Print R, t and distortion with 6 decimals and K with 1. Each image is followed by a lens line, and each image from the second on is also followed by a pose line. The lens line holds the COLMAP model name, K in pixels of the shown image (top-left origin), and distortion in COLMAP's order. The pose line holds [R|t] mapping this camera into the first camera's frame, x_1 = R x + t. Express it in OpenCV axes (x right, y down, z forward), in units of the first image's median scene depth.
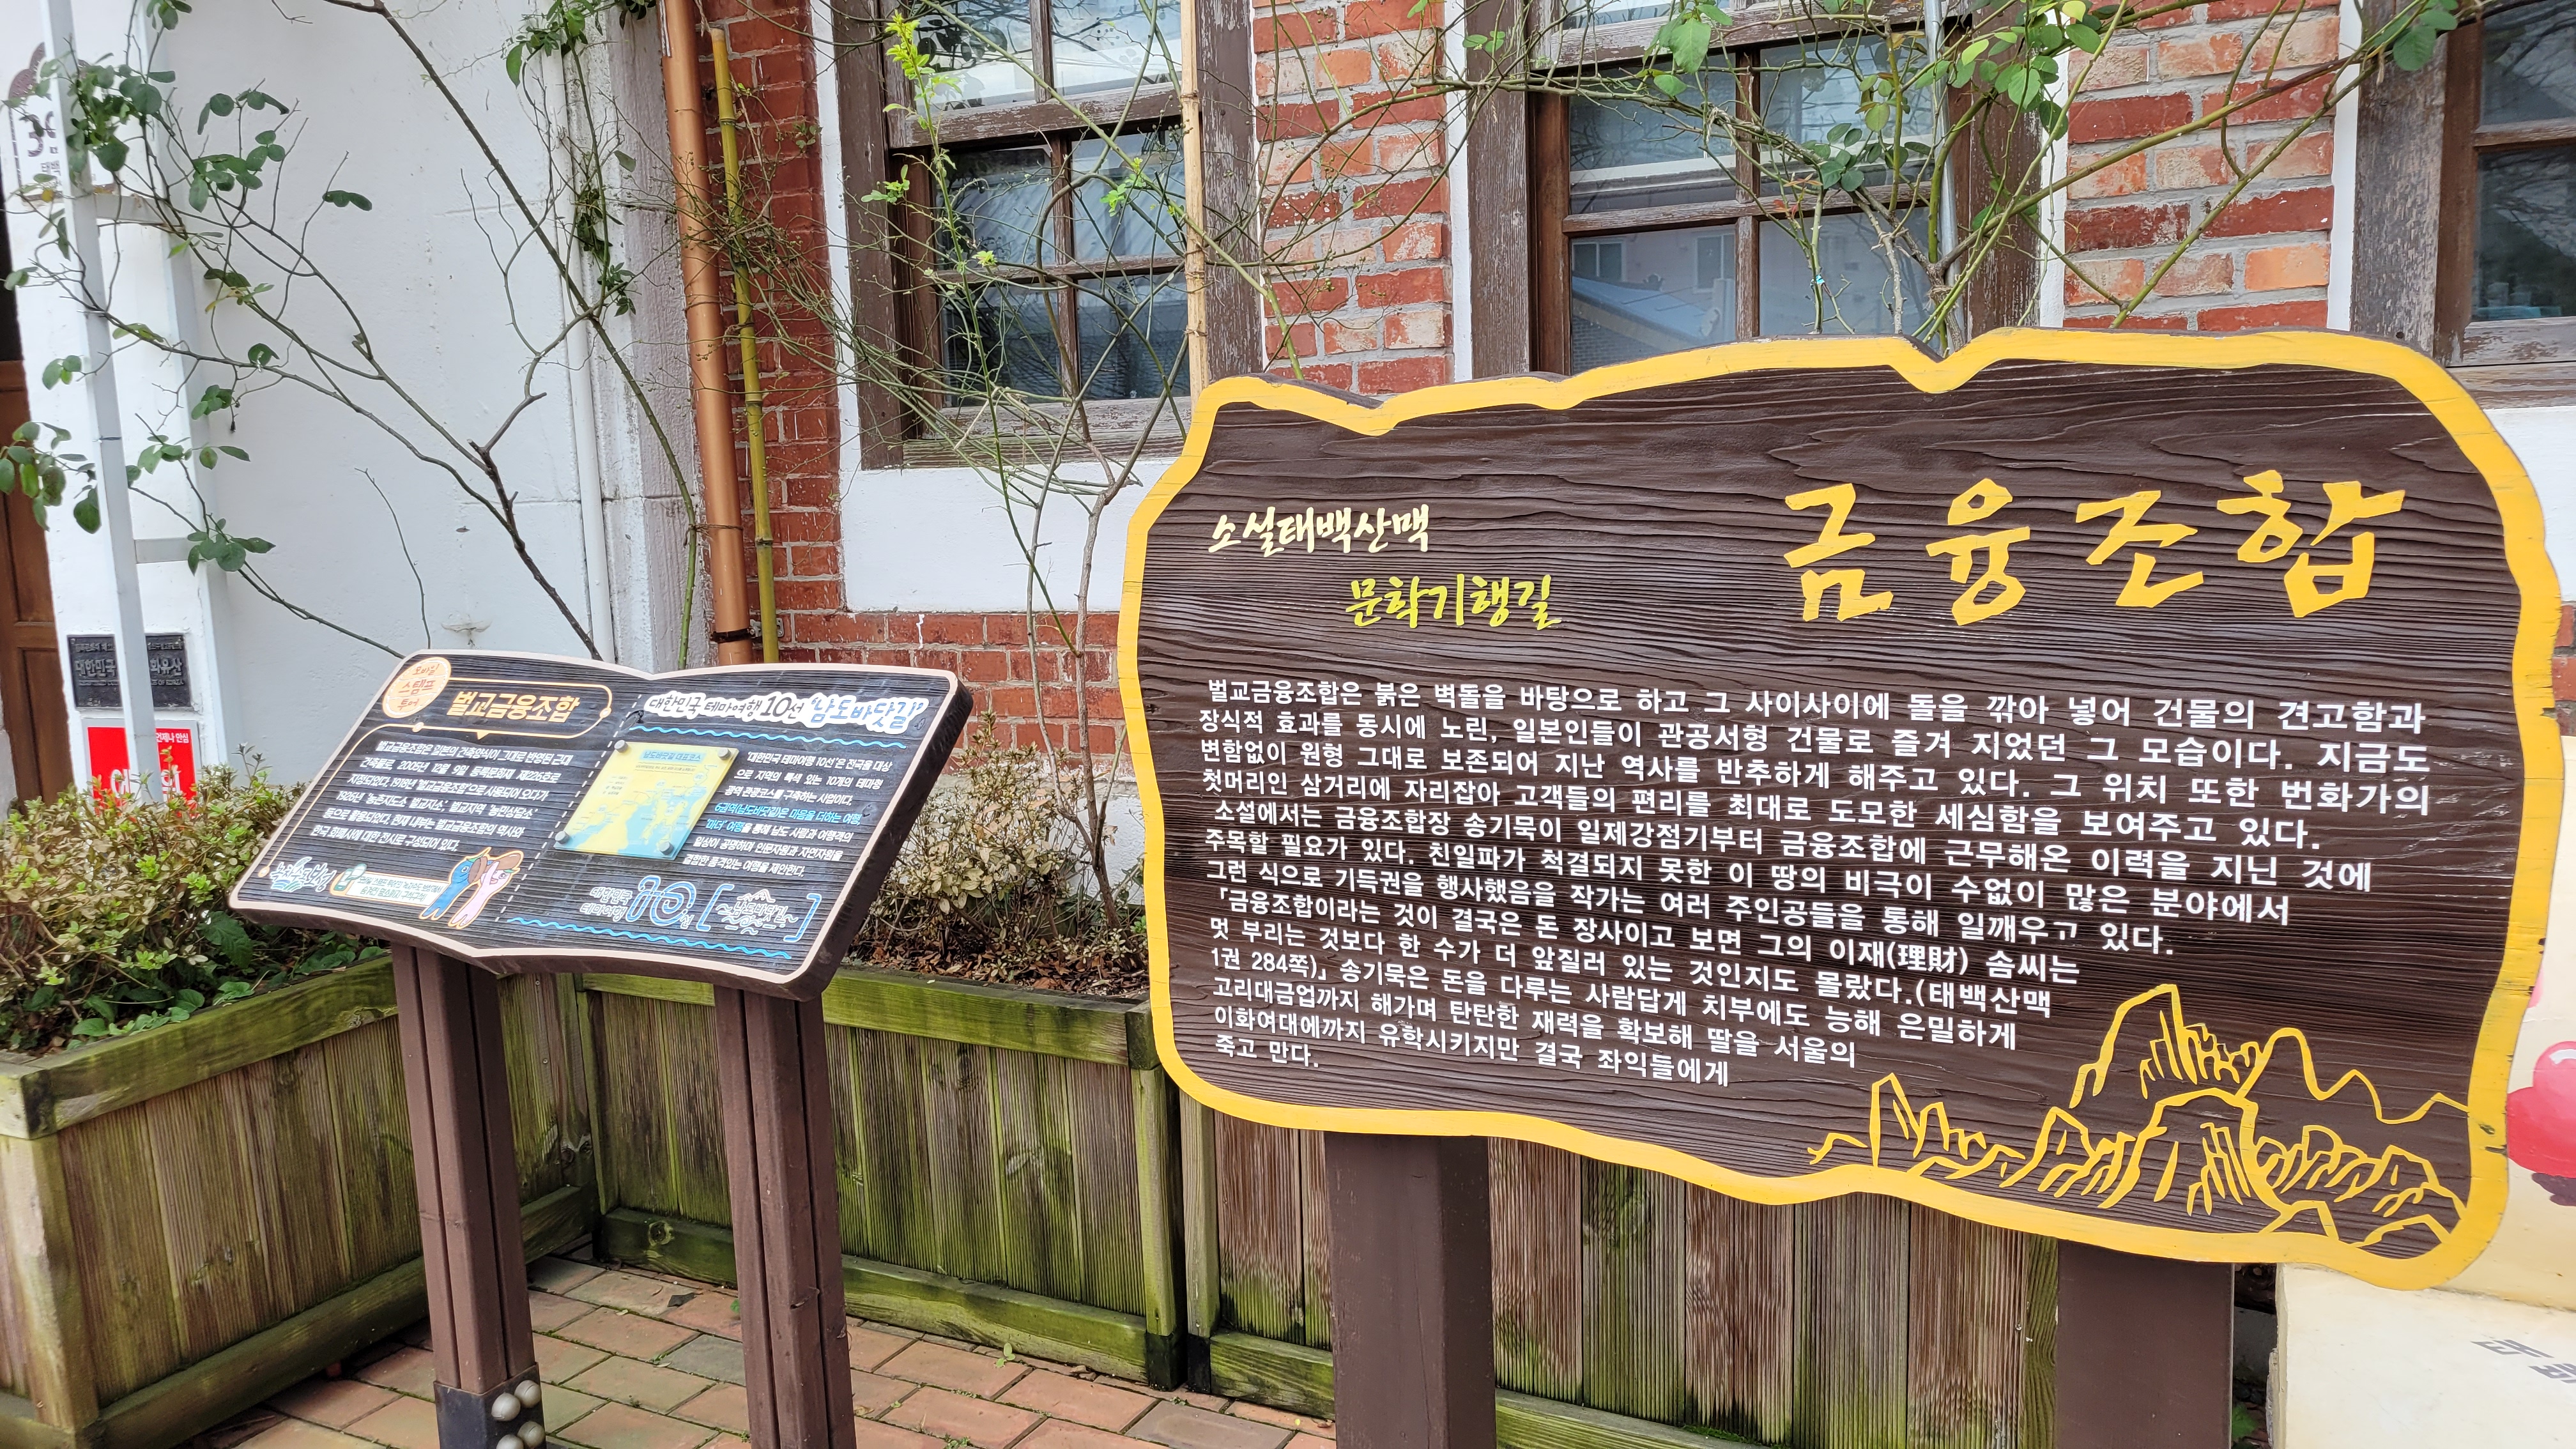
lens RADIAL K [[1984.5, 0, 1288.0], [0, 1984.5, 724.5], [0, 0, 1]] dist [0.009968, -0.001176]
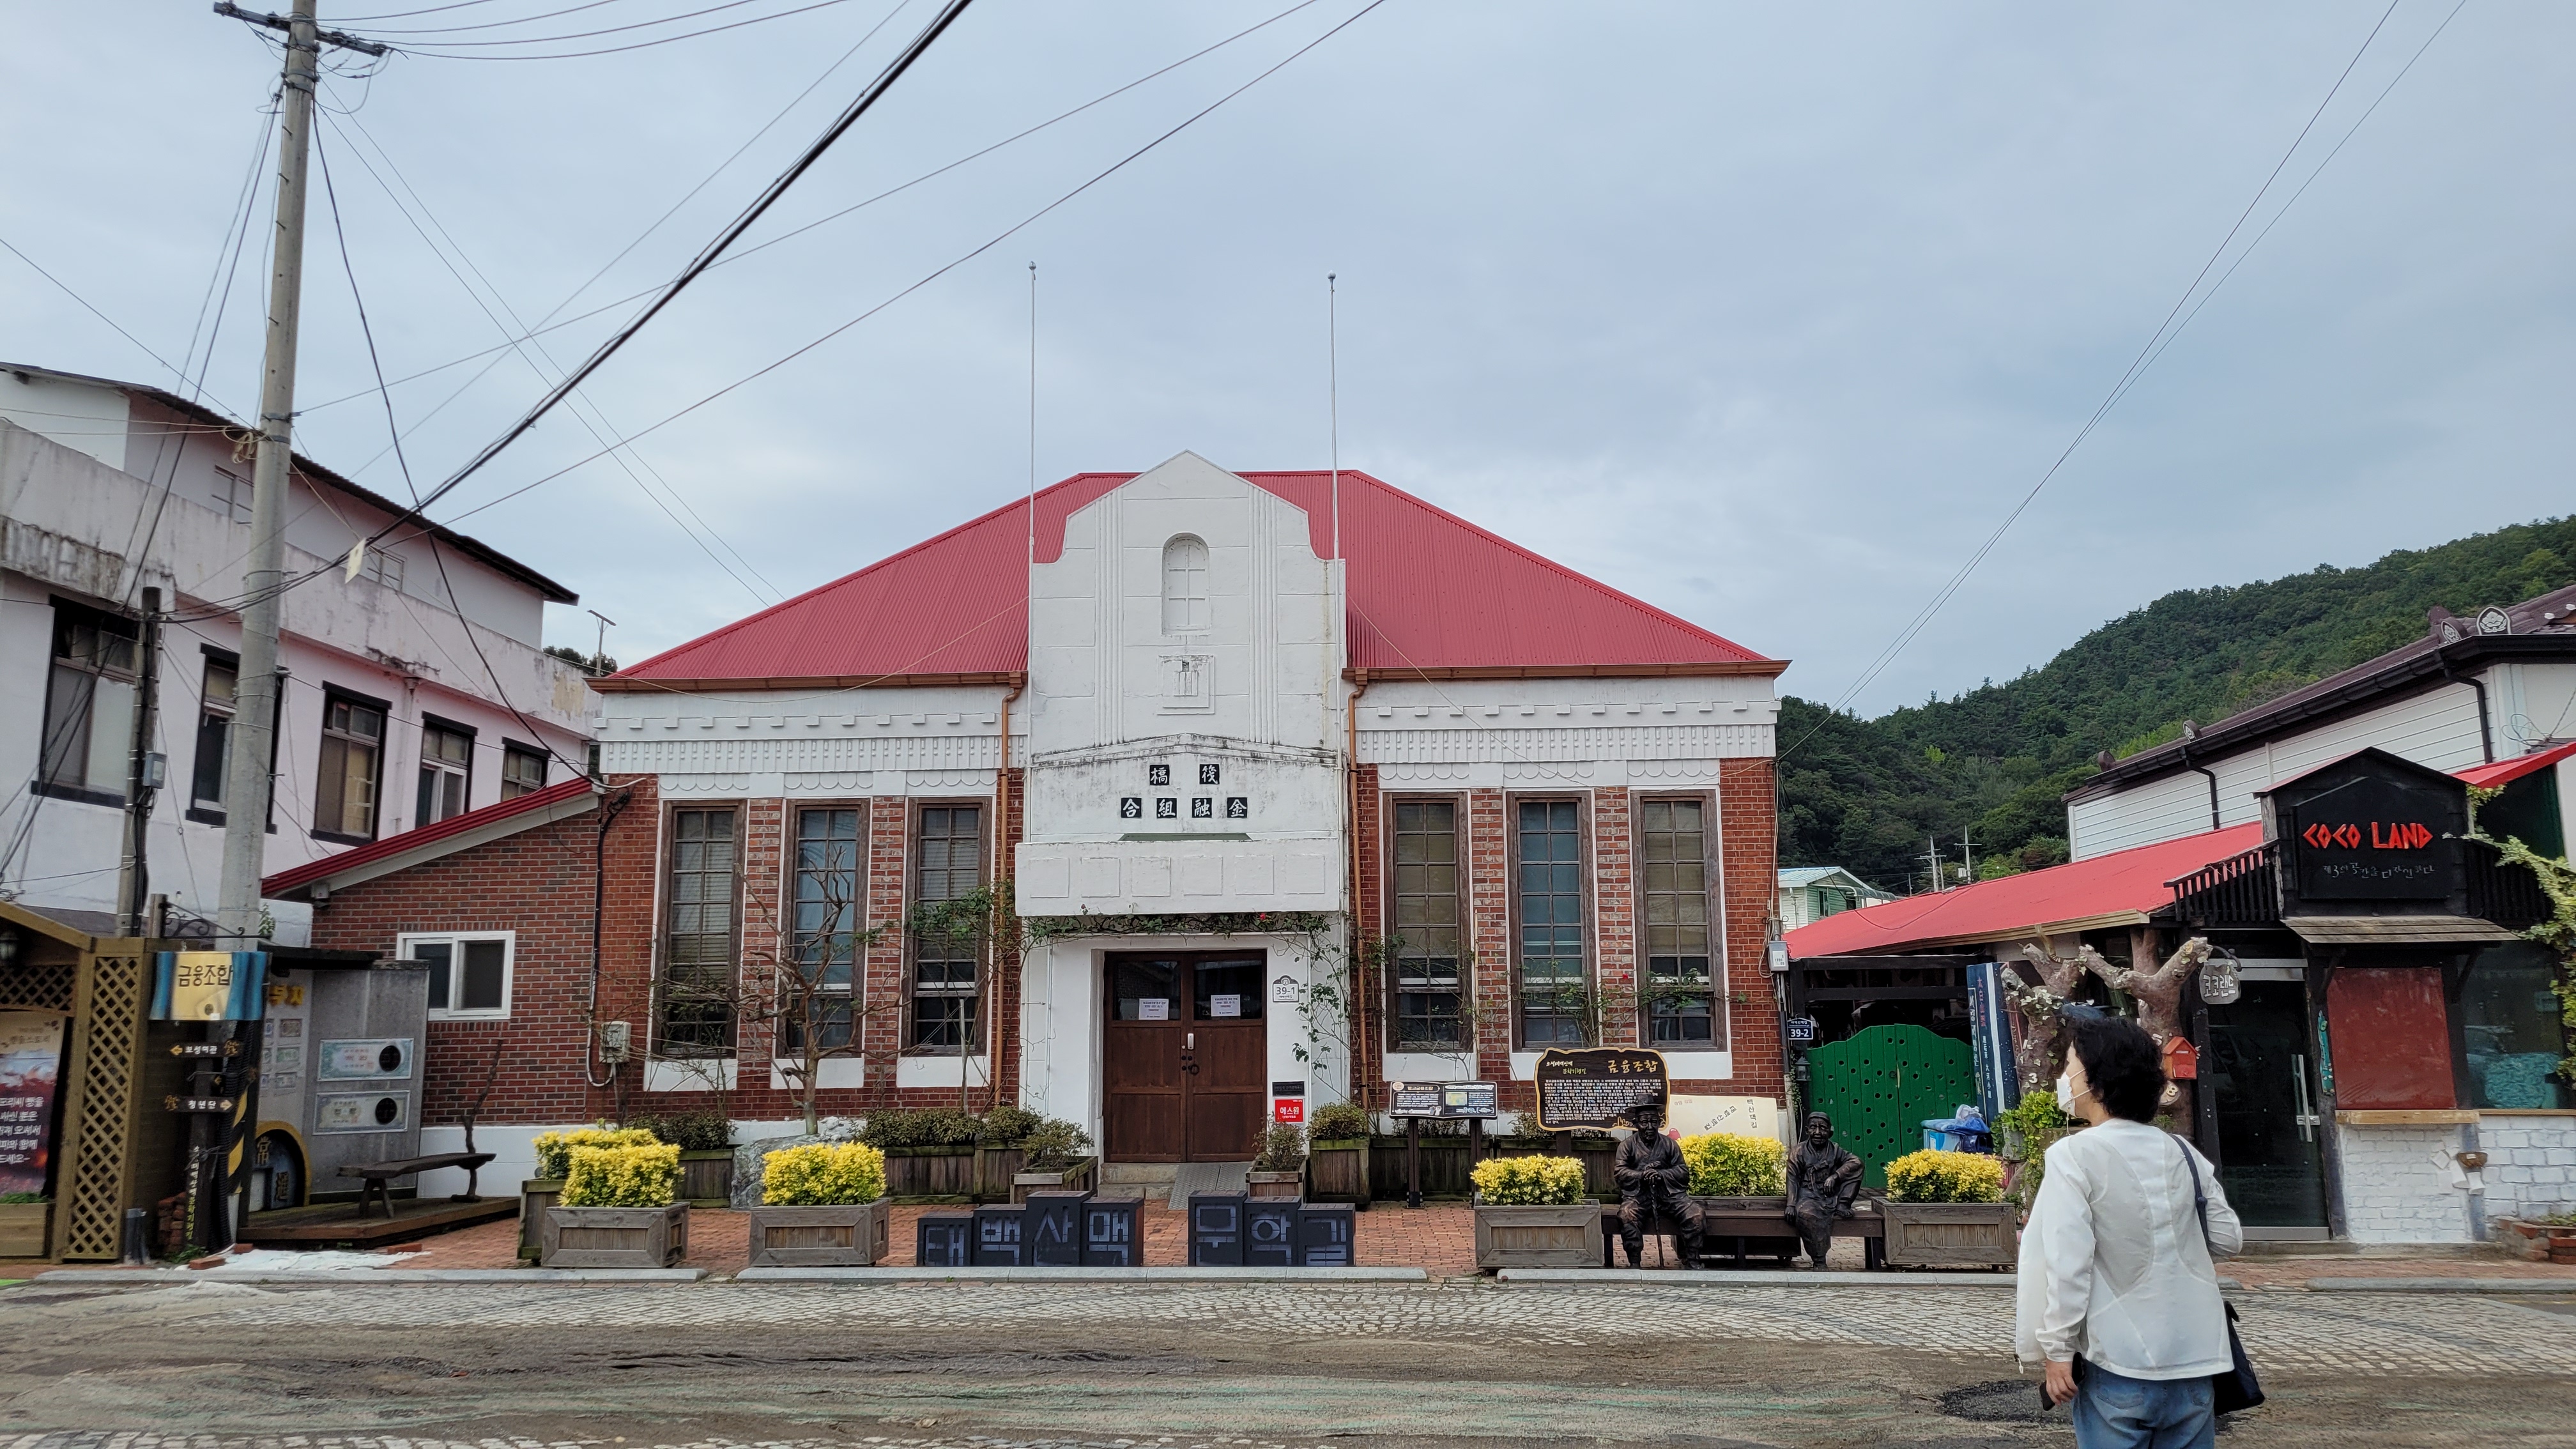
lens RADIAL K [[1984.5, 0, 1288.0], [0, 1984.5, 724.5], [0, 0, 1]] dist [0.009968, -0.001176]
pose [[0.921543, 0.088956, 0.377948, -5.265828], [0.026657, 0.956609, -0.290152, 1.149197], [-0.387359, 0.277462, 0.879186, -7.829193]]
